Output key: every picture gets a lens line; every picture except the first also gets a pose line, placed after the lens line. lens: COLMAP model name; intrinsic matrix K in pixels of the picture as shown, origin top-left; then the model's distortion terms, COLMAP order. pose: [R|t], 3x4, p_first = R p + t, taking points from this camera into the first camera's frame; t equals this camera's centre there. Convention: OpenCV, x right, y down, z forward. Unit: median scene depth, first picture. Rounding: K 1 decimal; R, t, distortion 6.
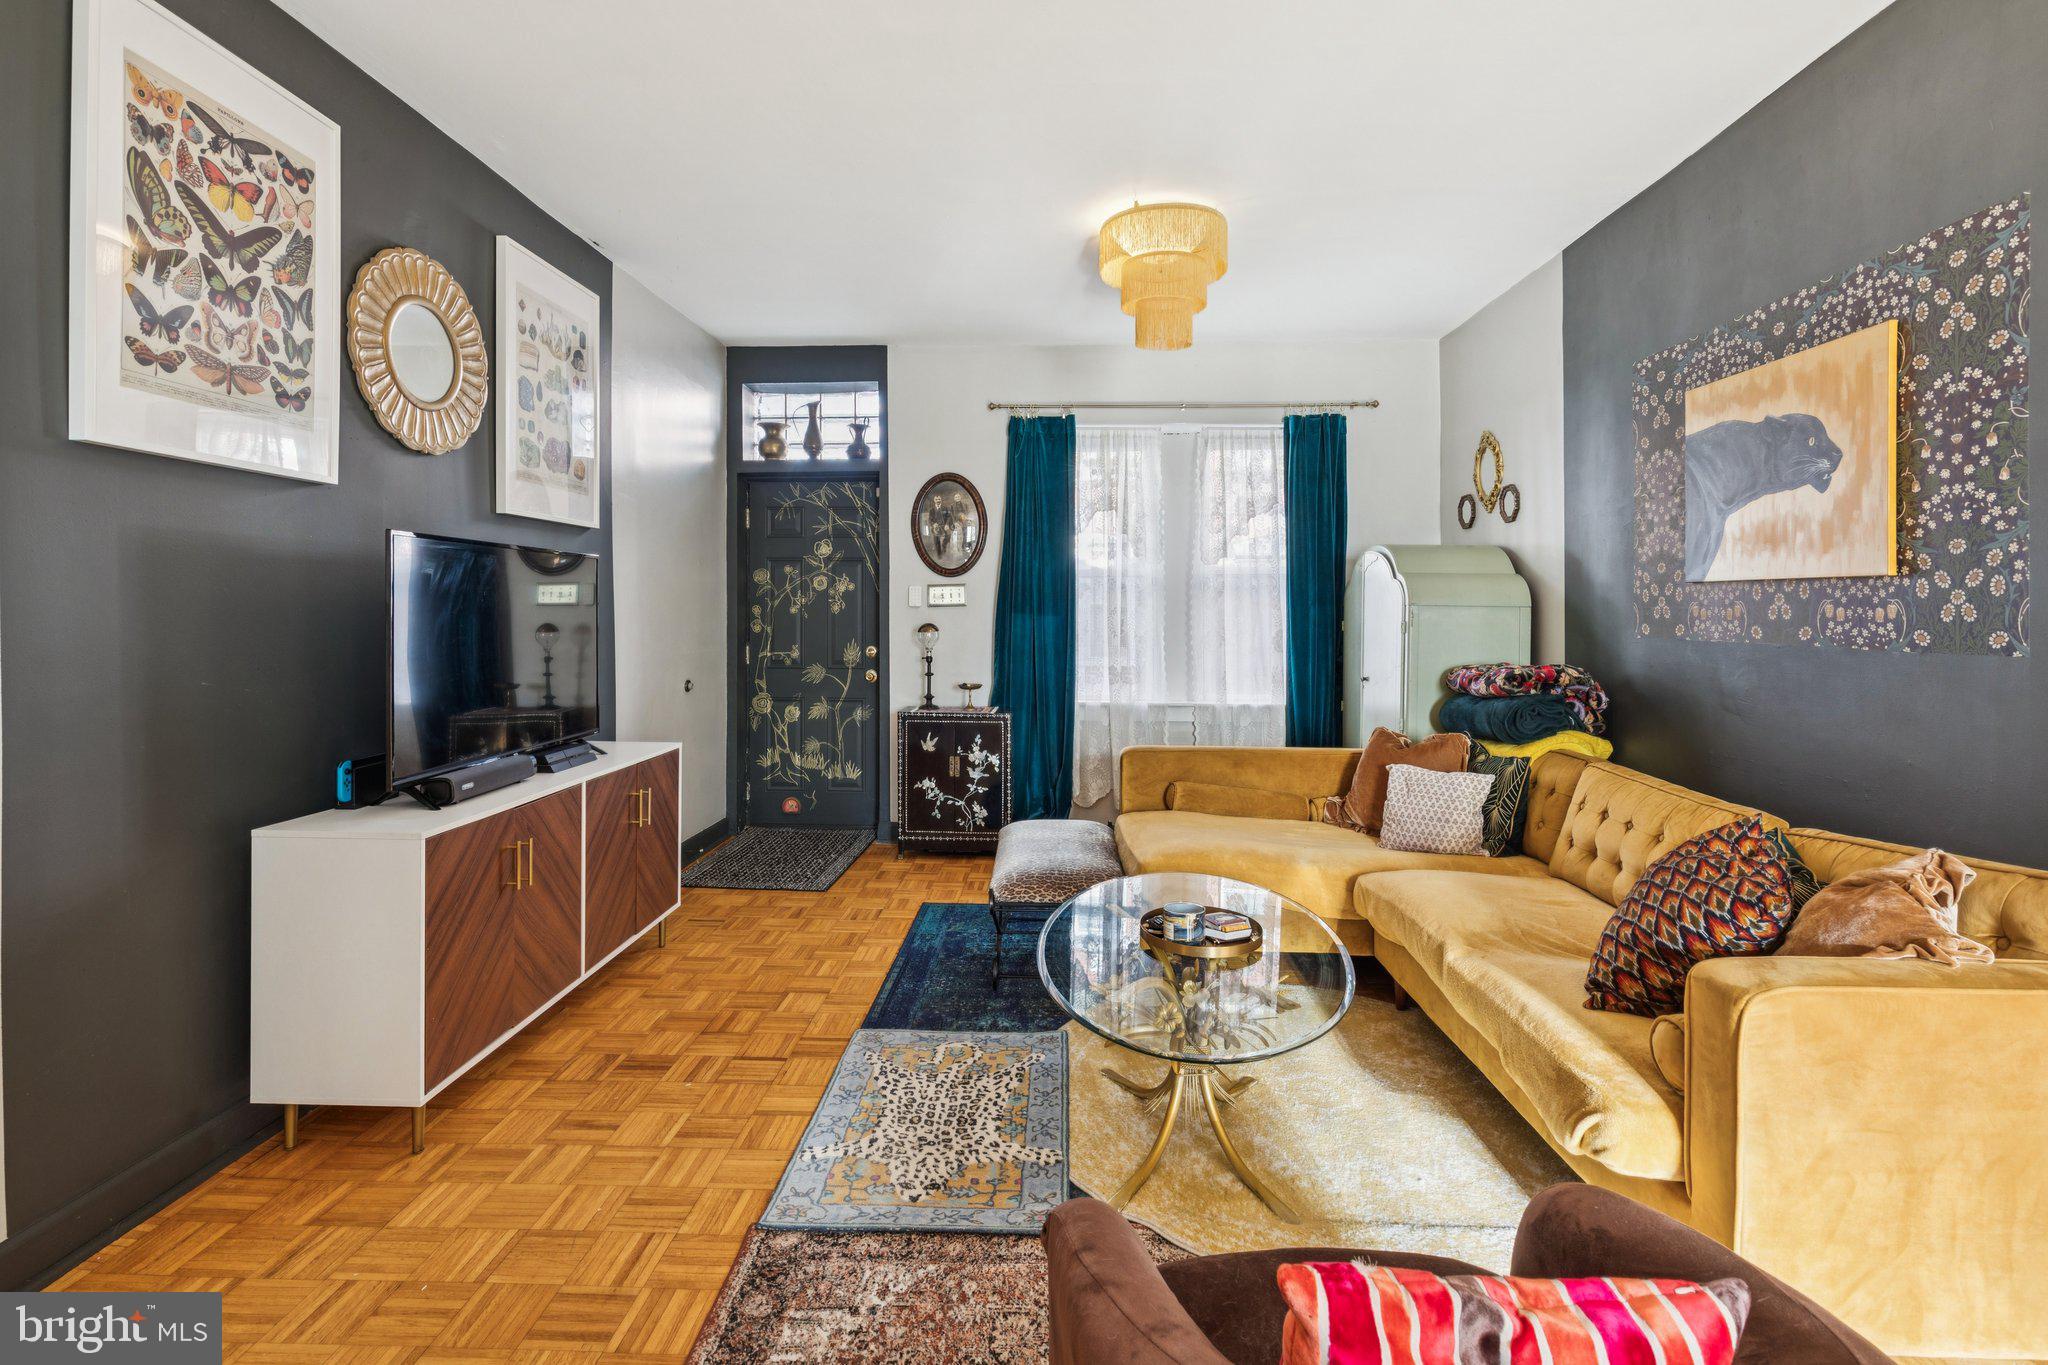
lens RADIAL K [[941.4, 0, 1021.8], [0, 941.4, 620.7], [0, 0, 1]] dist [0.004876, 0.000089]
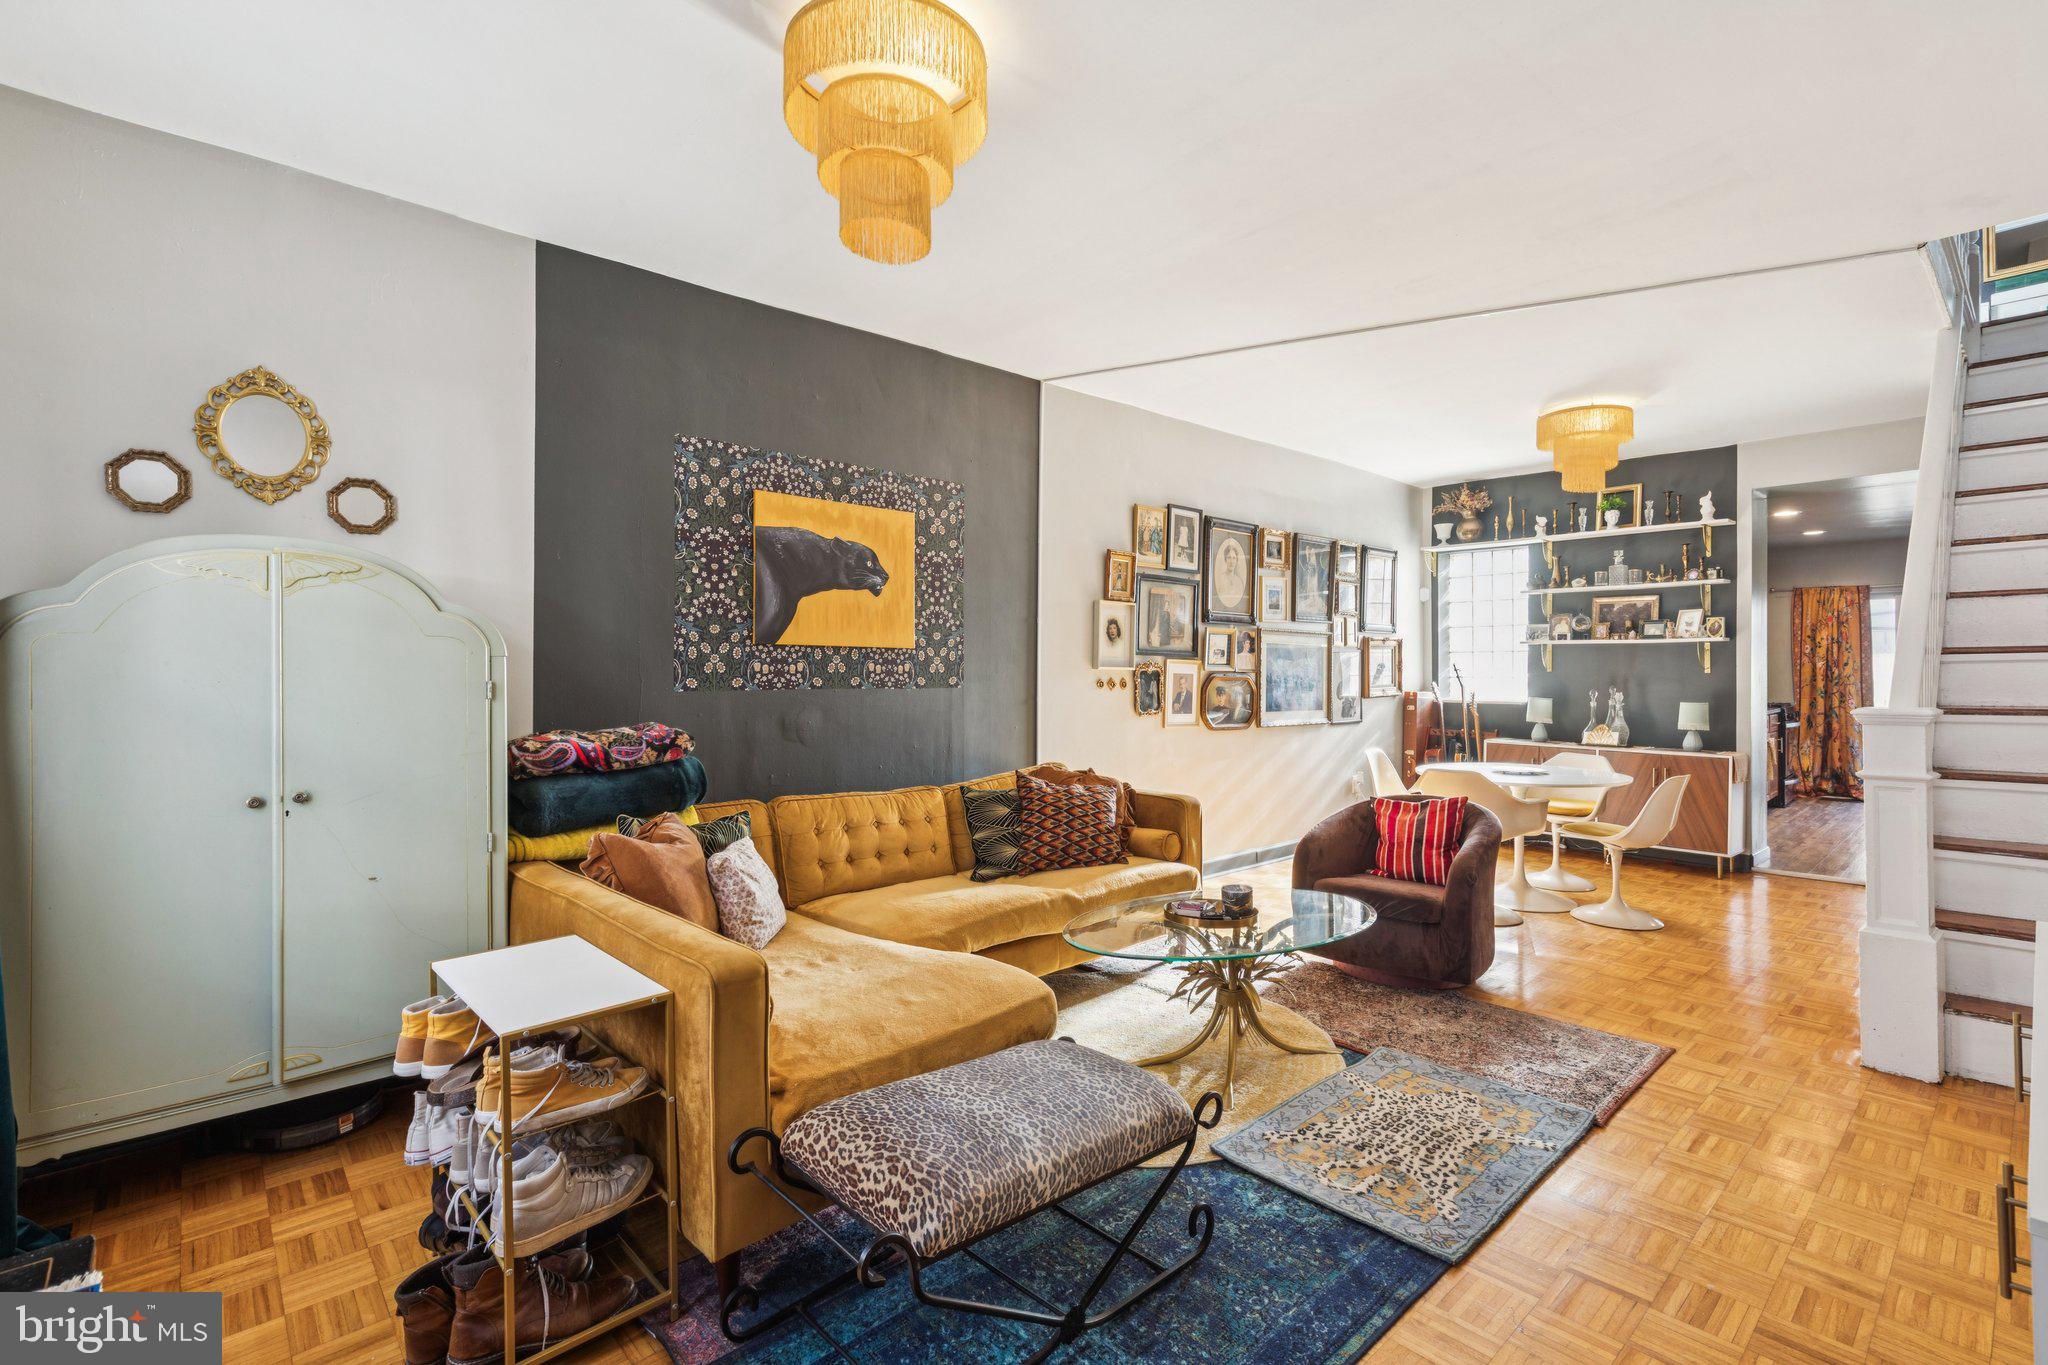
lens RADIAL K [[933.6, 0, 1037.9], [0, 933.6, 663.8], [0, 0, 1]] dist [0.011153, -0.000339]
pose [[-0.712432, 0.003785, 0.701731, -0.369562], [0.005565, 0.999984, 0.000257, -0.010669], [-0.701719, 0.004088, -0.712442, 1.415979]]
